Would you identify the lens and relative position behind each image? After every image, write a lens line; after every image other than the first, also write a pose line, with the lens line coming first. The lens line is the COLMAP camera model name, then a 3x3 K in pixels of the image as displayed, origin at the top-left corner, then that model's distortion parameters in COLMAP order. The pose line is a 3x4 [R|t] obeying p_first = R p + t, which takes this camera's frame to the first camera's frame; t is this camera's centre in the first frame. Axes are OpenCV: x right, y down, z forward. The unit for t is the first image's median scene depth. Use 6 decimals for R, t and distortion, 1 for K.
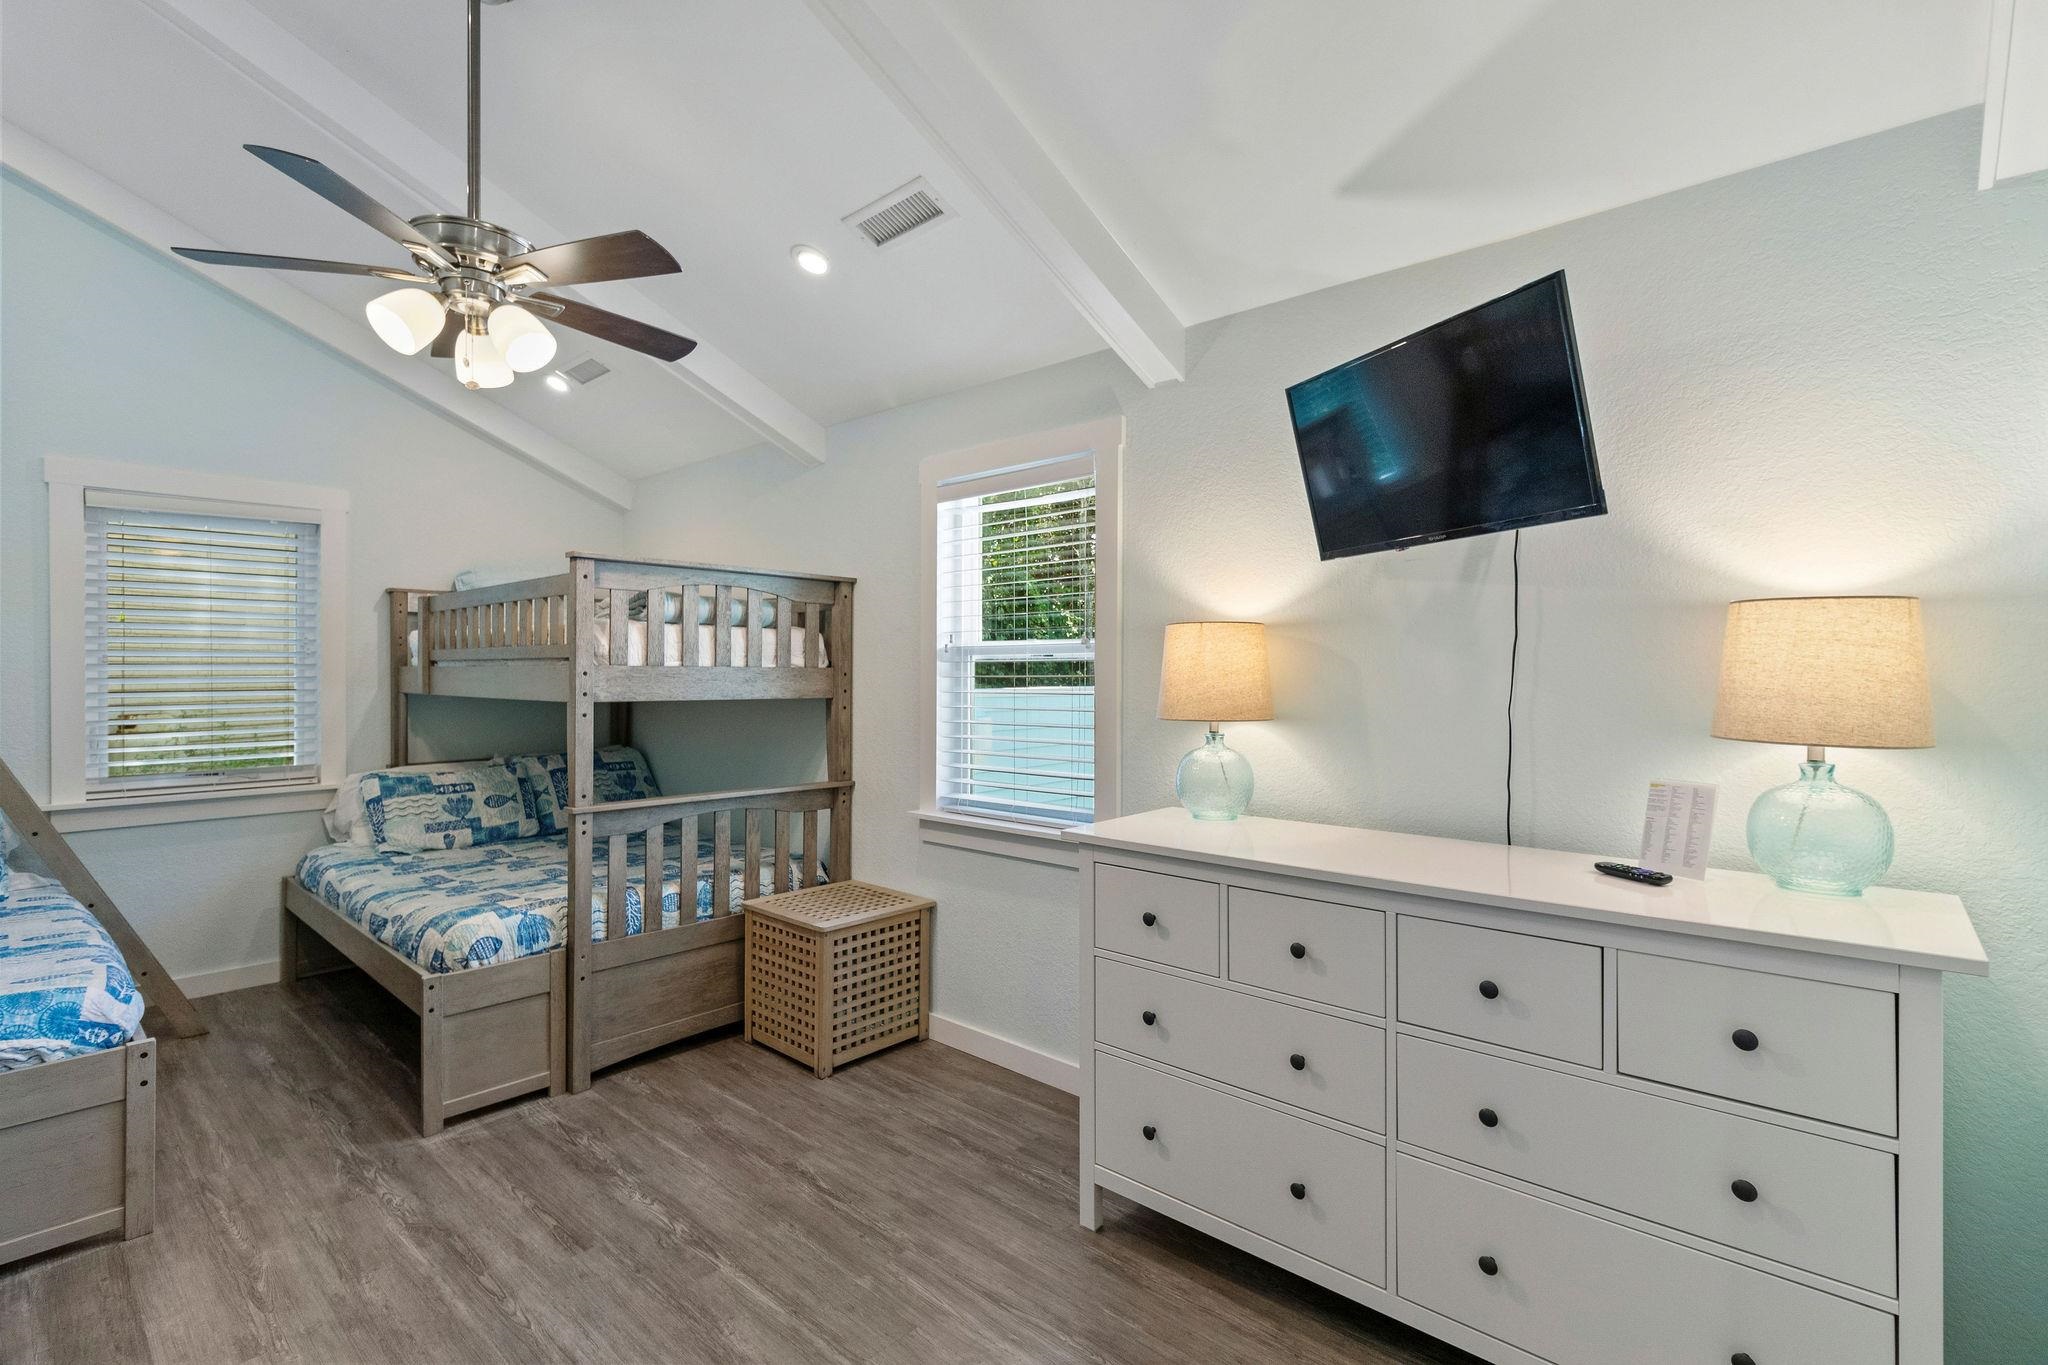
lens RADIAL K [[941.3, 0, 1035.1], [0, 941.3, 679.2], [0, 0, 1]] dist [0.002818, 0.000607]
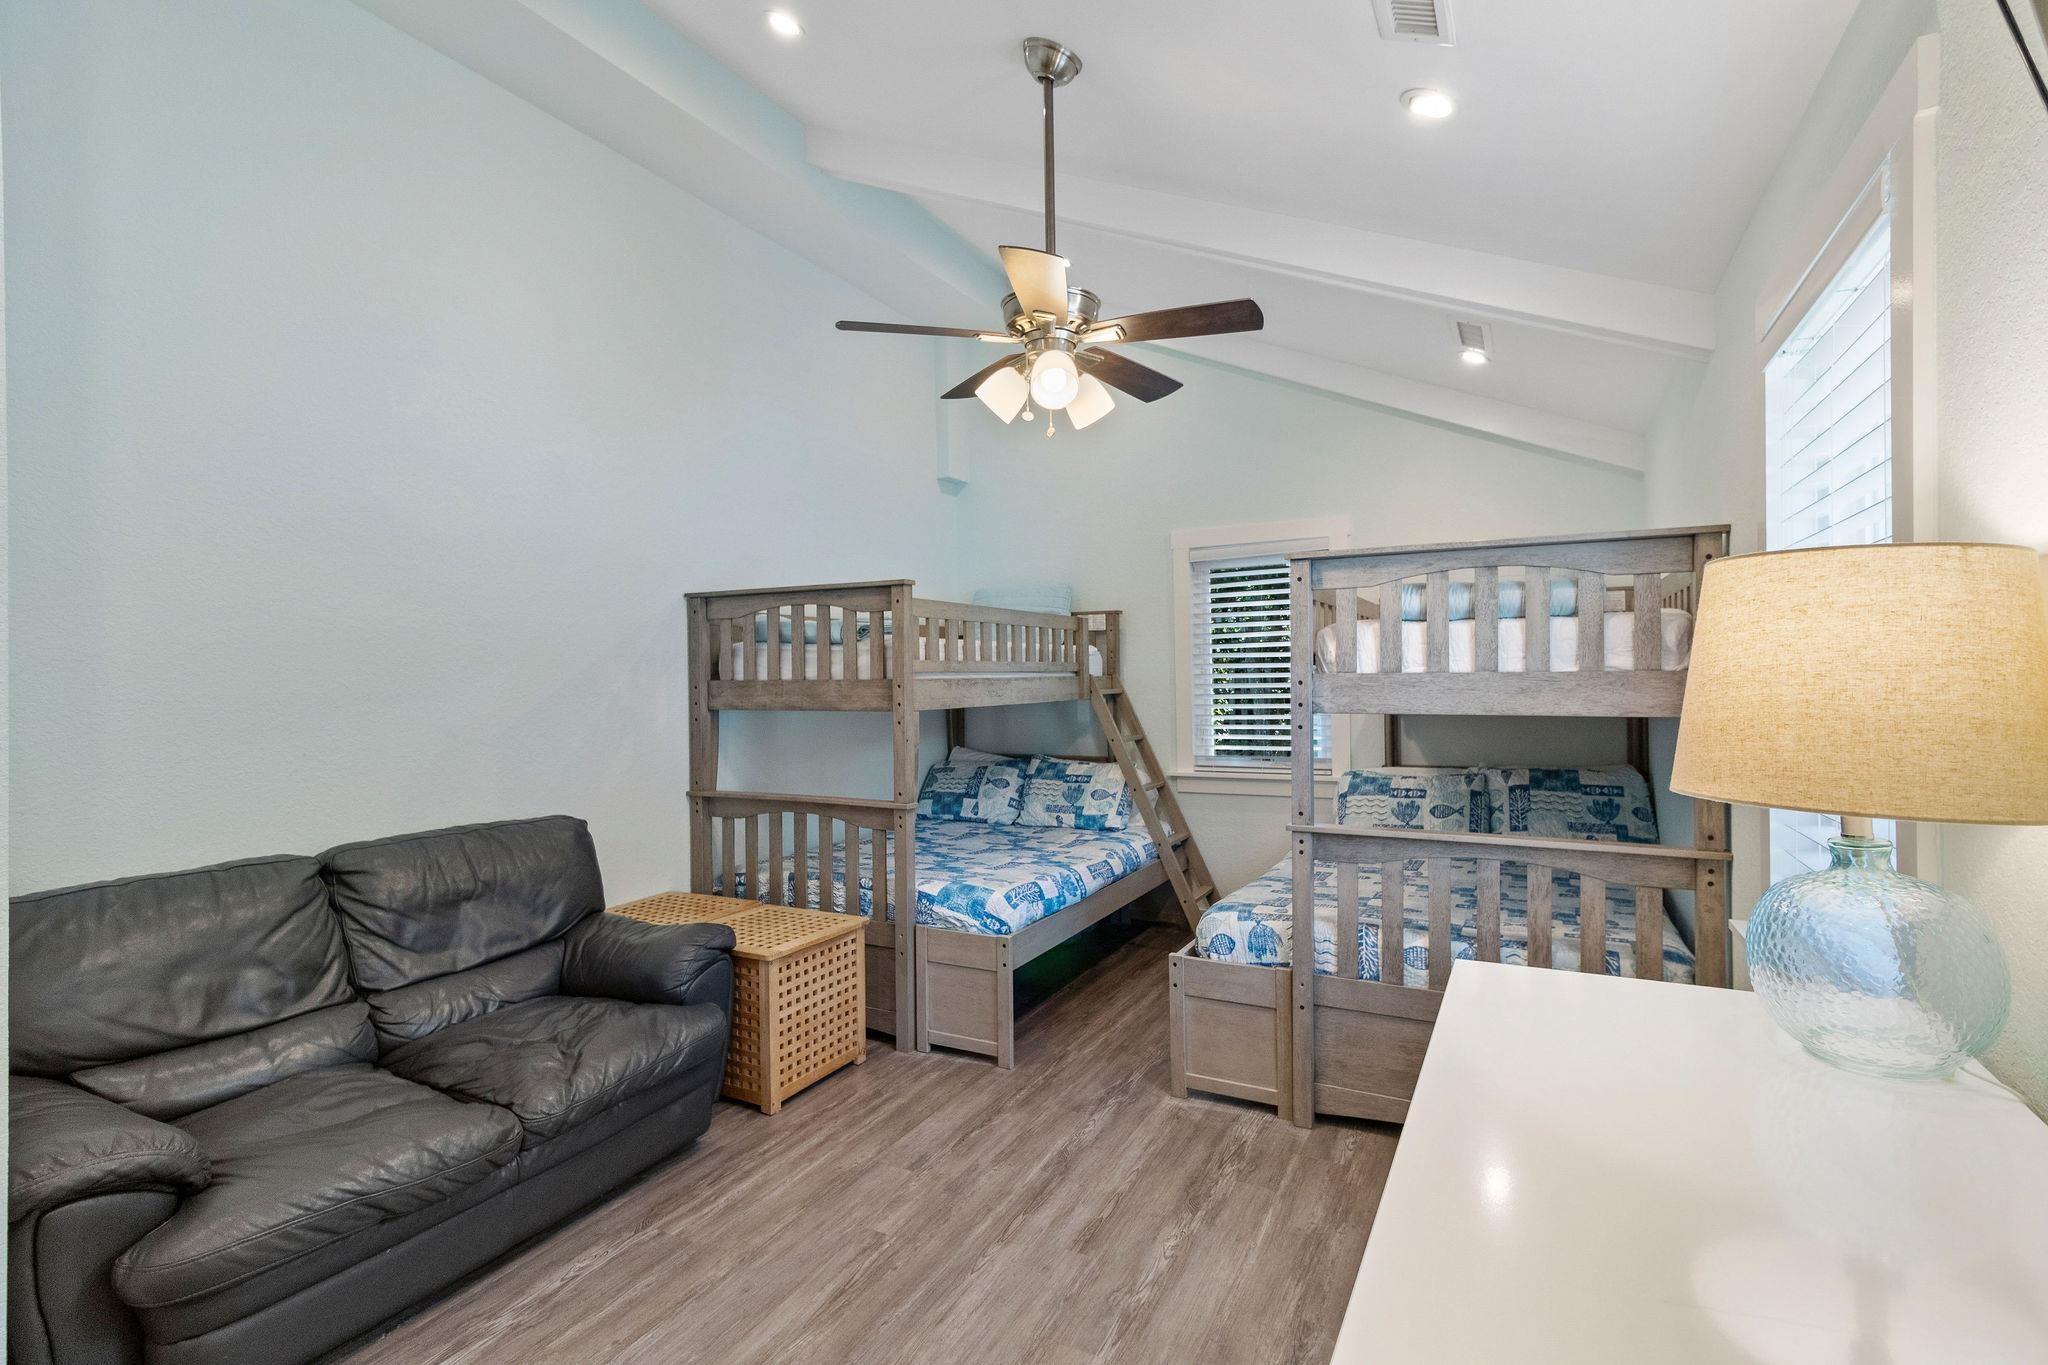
lens RADIAL K [[941.3, 0, 1032.0], [0, 941.3, 681.2], [0, 0, 1]] dist [0.002818, 0.000607]
pose [[0.256605, -0.001593, -0.966515, 0.364830], [0.006005, 0.999982, -0.000054, -0.008977], [0.966498, -0.005790, 0.256610, 0.509724]]
